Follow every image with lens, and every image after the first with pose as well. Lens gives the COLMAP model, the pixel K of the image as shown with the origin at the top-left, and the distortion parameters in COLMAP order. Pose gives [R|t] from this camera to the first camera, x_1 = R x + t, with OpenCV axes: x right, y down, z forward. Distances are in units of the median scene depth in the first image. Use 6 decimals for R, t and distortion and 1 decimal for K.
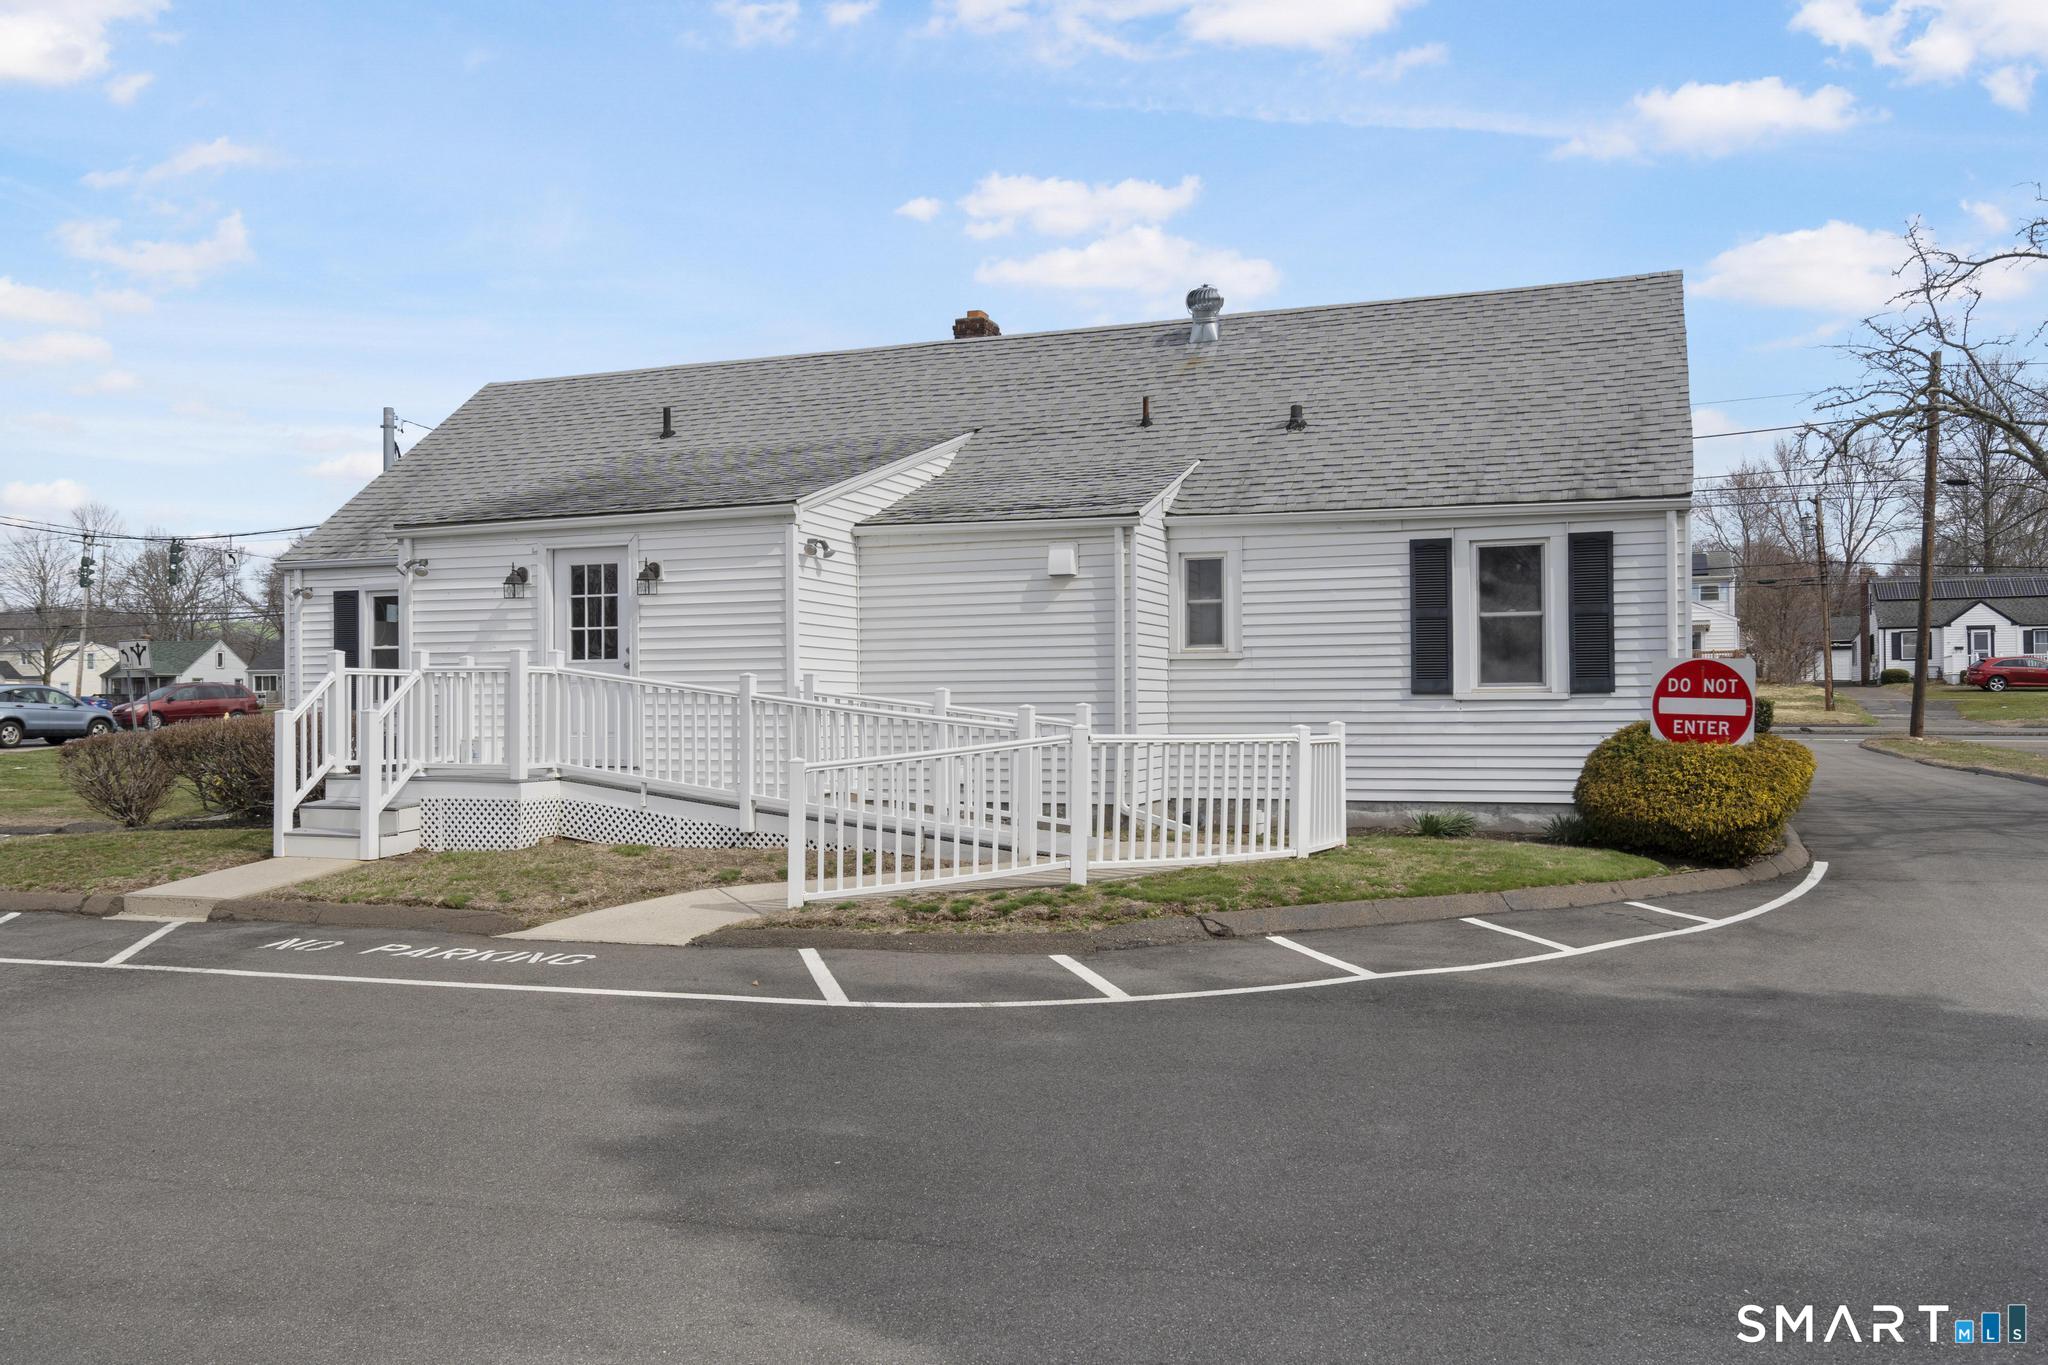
lens RADIAL K [[1596.5, 0, 1024.8], [0, 1596.5, 682.8], [0, 0, 1]] dist [0.009908, -0.004658]
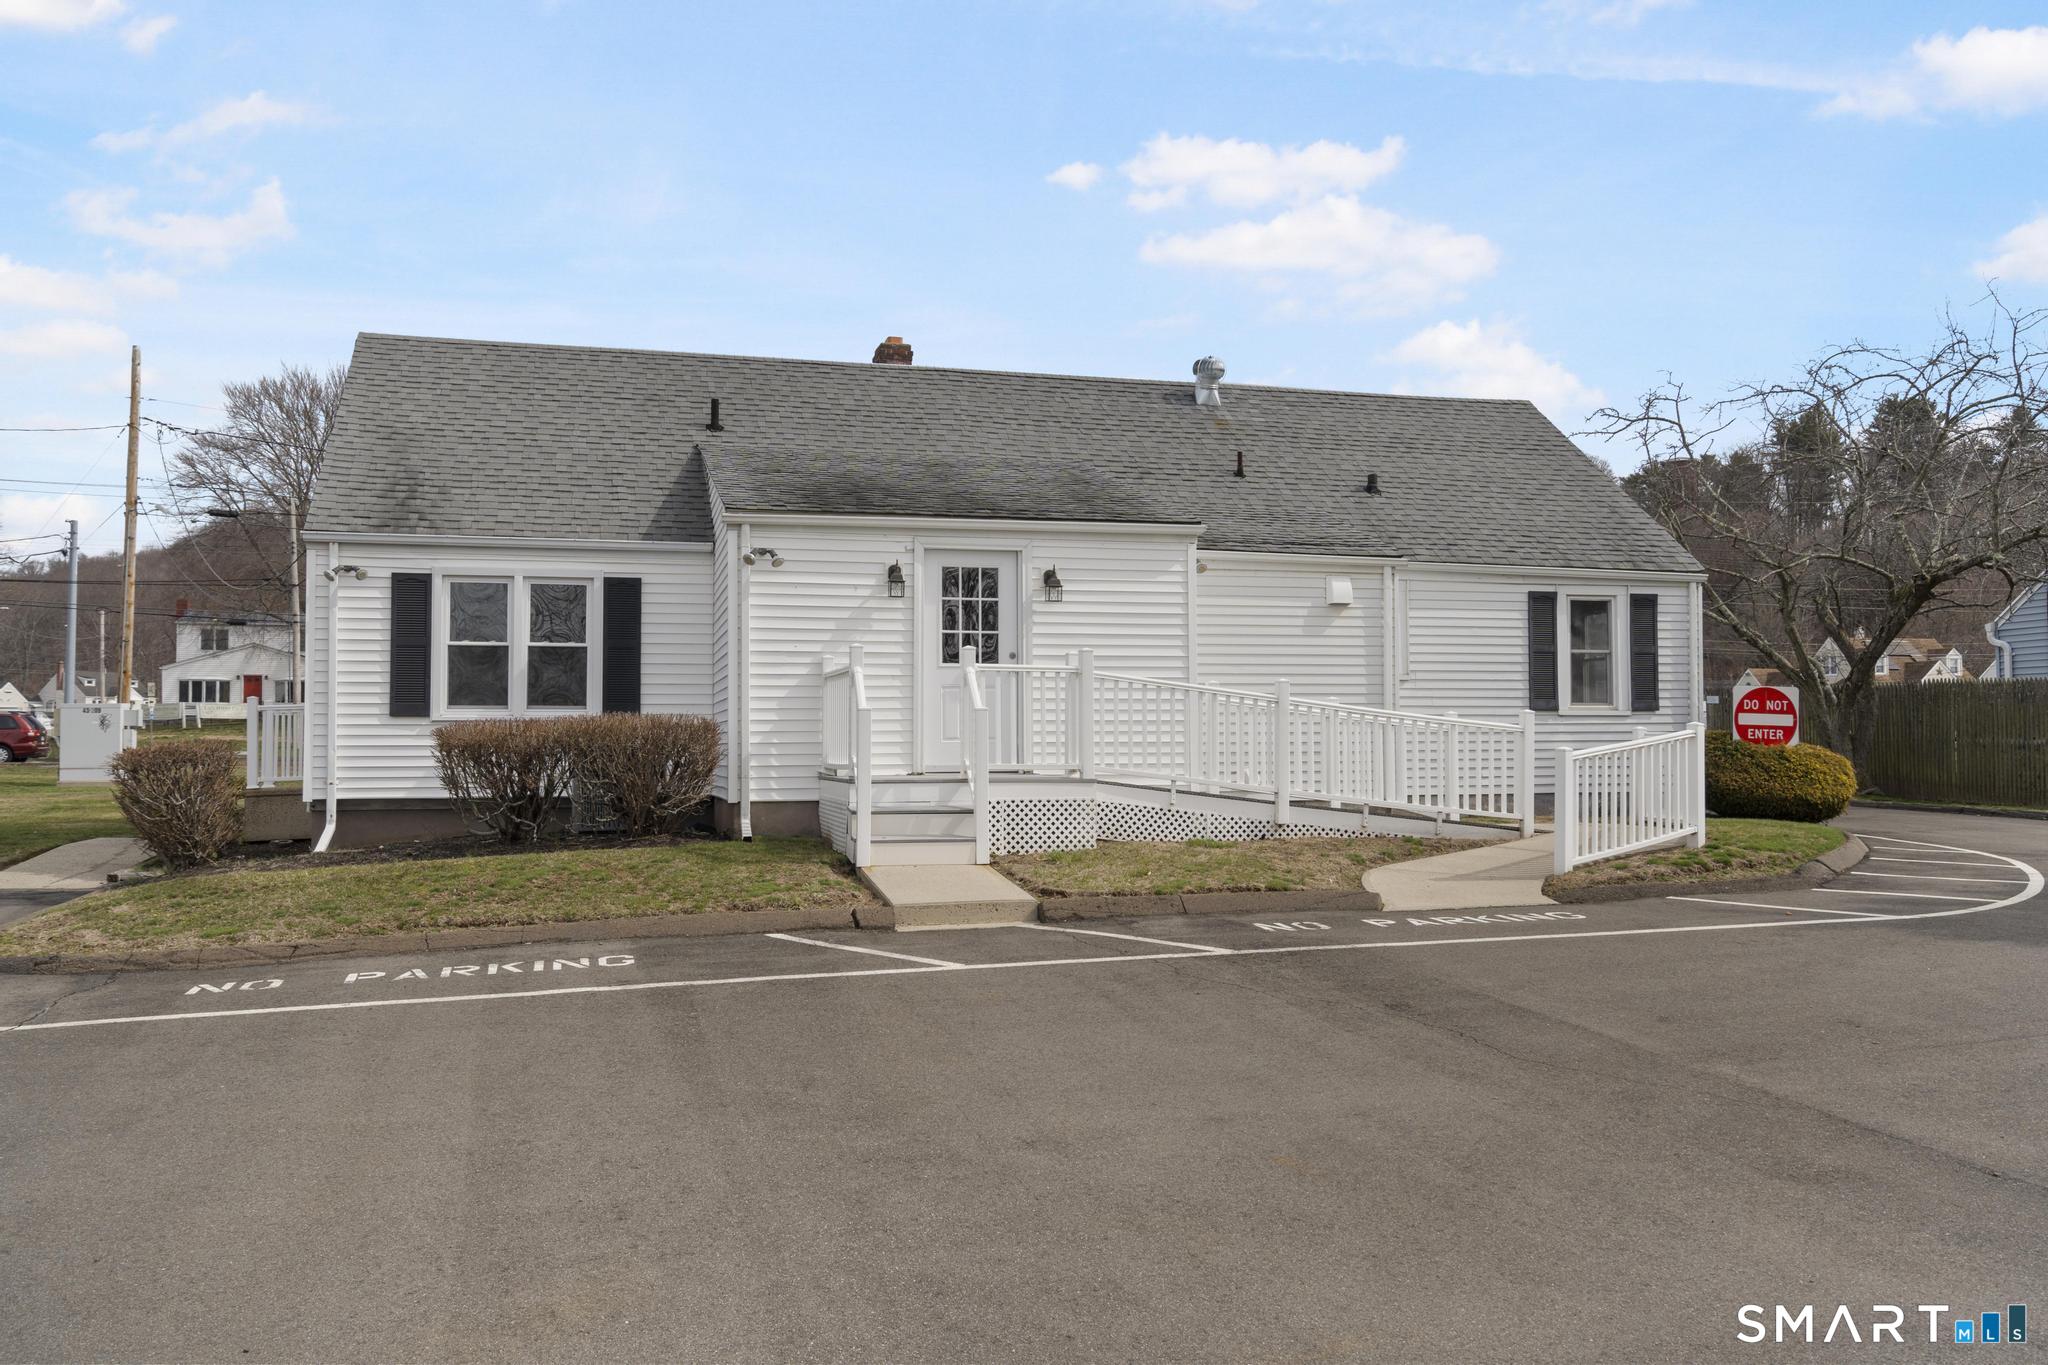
lens RADIAL K [[1630.2, 0, 1020.8], [0, 1630.2, 671.0], [0, 0, 1]] dist [0.009667, -0.007589]
pose [[0.811176, 0.029699, 0.584047, -0.853232], [-0.009267, 0.999237, -0.037941, 0.028680], [-0.584728, 0.025365, 0.810832, 0.170247]]
